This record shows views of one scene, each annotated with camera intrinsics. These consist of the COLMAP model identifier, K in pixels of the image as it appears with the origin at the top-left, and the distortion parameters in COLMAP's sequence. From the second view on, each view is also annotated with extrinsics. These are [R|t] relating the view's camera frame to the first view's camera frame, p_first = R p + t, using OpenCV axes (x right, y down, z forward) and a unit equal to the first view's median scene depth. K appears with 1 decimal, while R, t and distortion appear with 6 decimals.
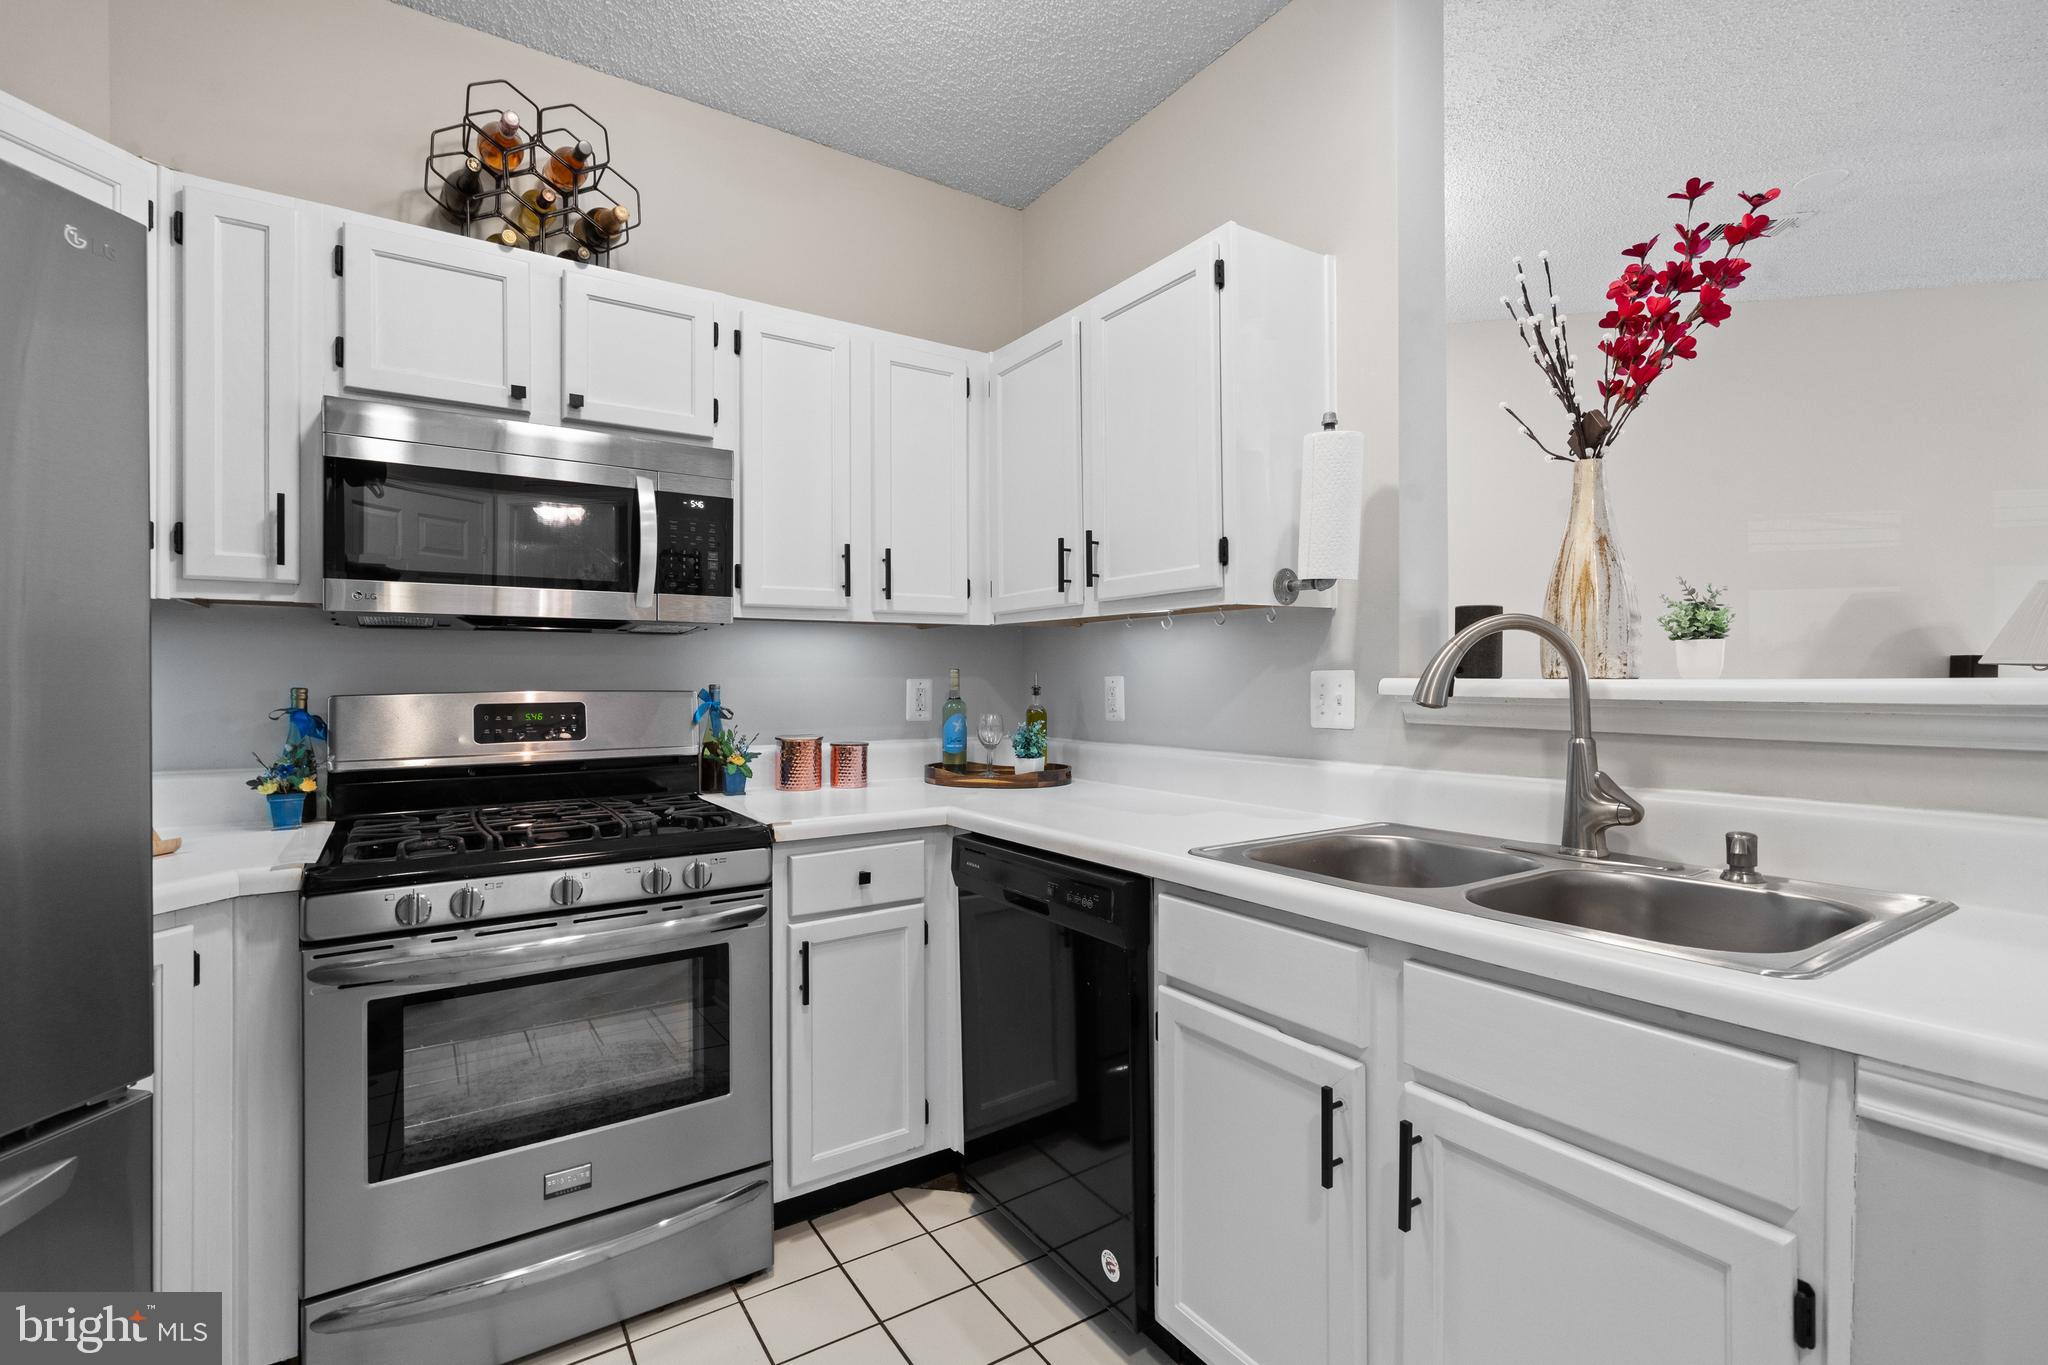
lens RADIAL K [[919.6, 0, 1017.3], [0, 919.6, 691.9], [0, 0, 1]] dist [-0.000952, -0.000141]
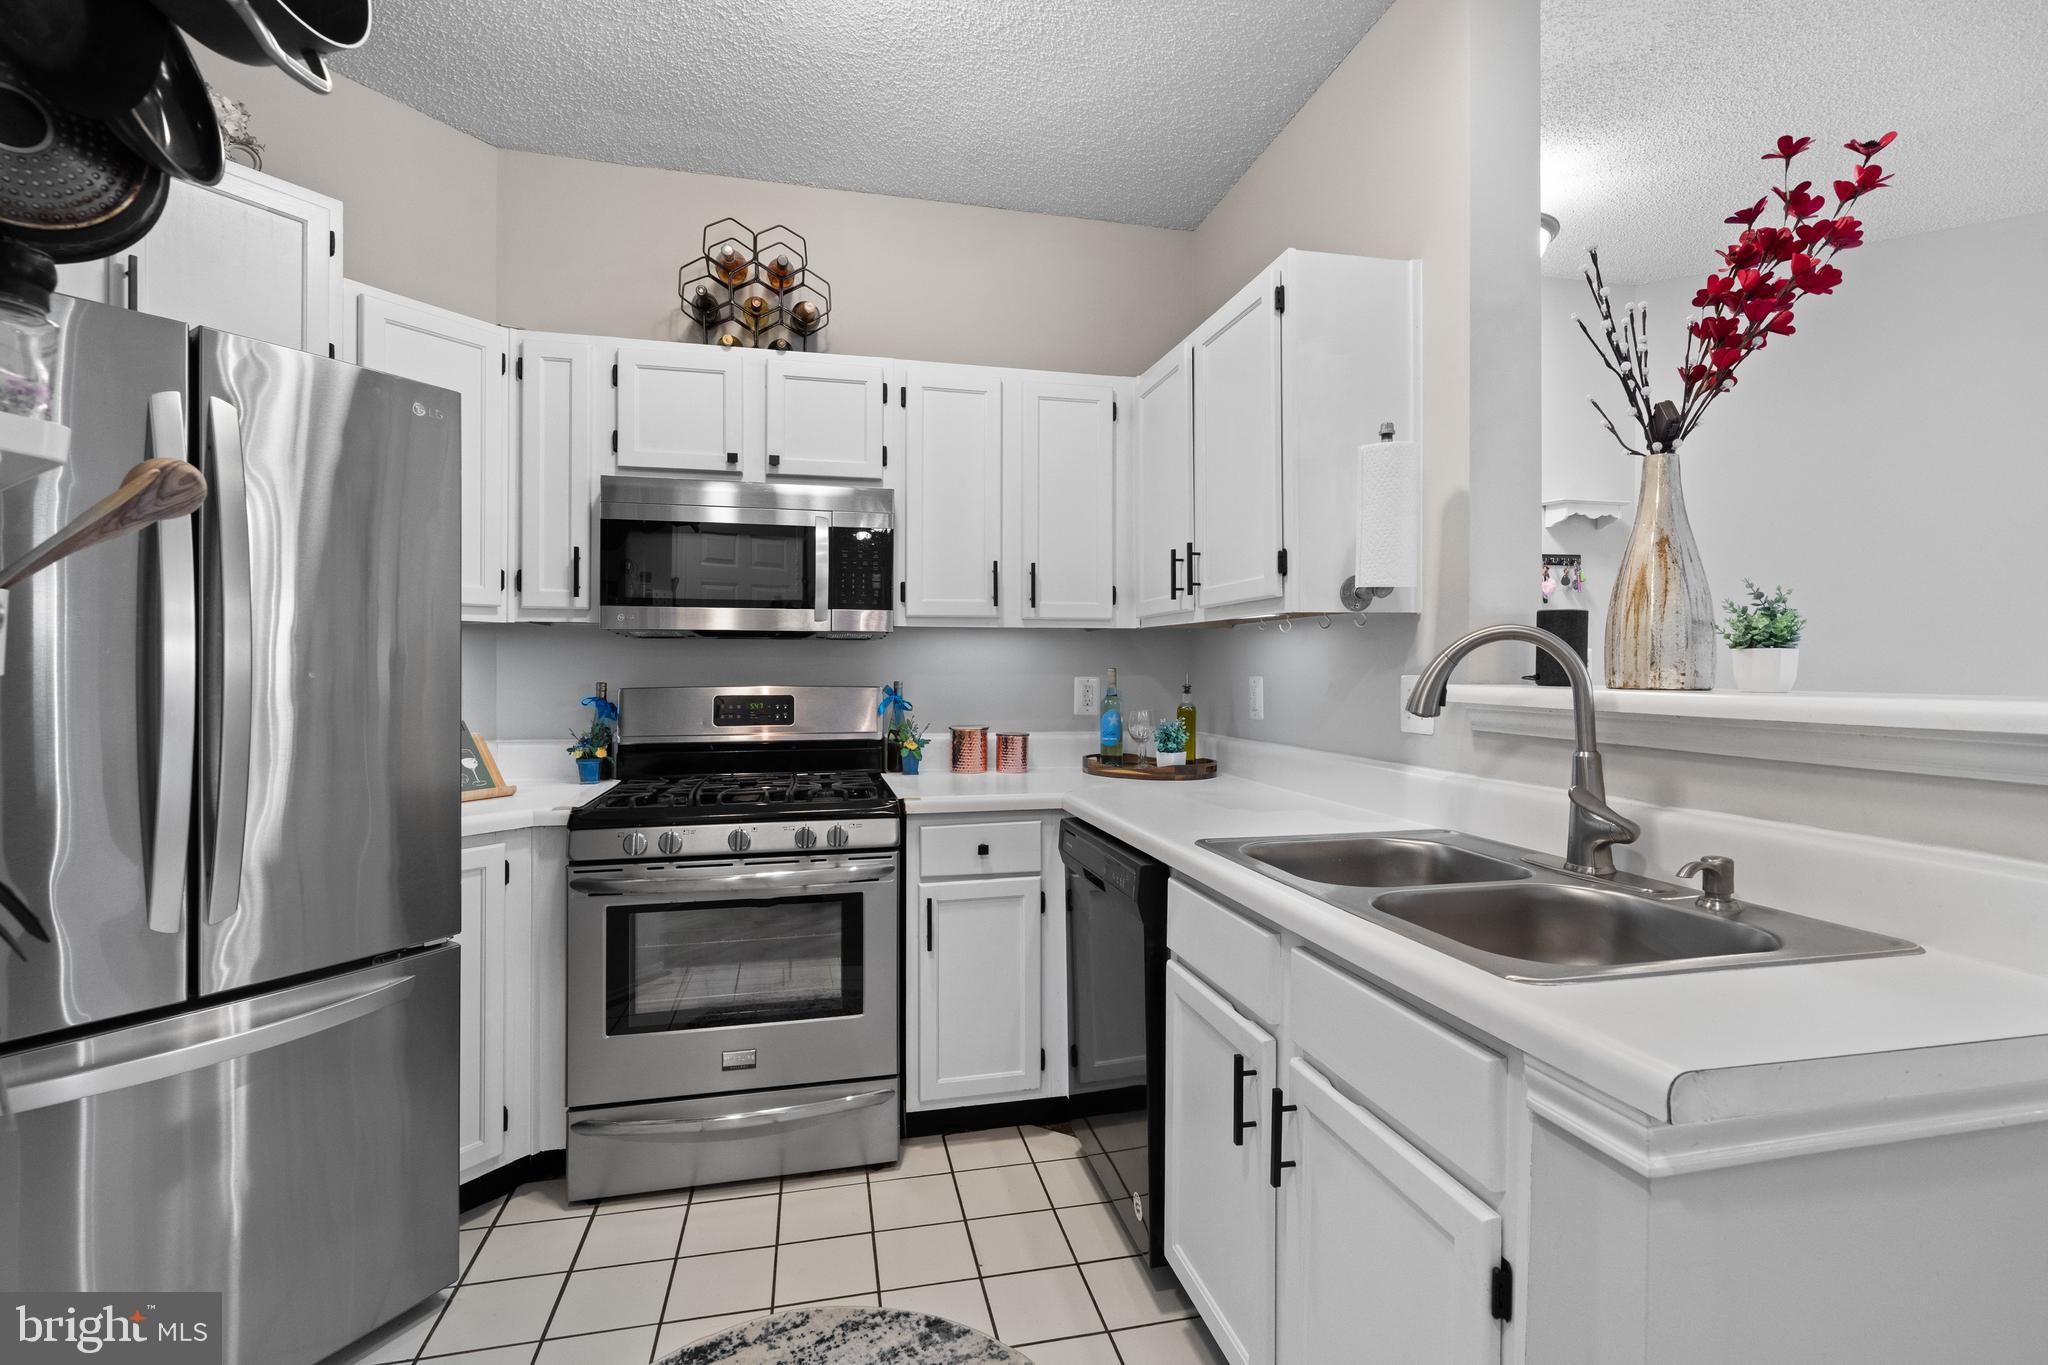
lens RADIAL K [[925.5, 0, 1024.0], [0, 925.5, 682.5], [0, 0, 1]] dist [-0.001165, -0.000157]
pose [[0.939533, 0.010031, -0.342311, 0.302043], [-0.009342, 0.999950, 0.003661, -0.015993], [0.342330, -0.000242, 0.939580, -0.094514]]
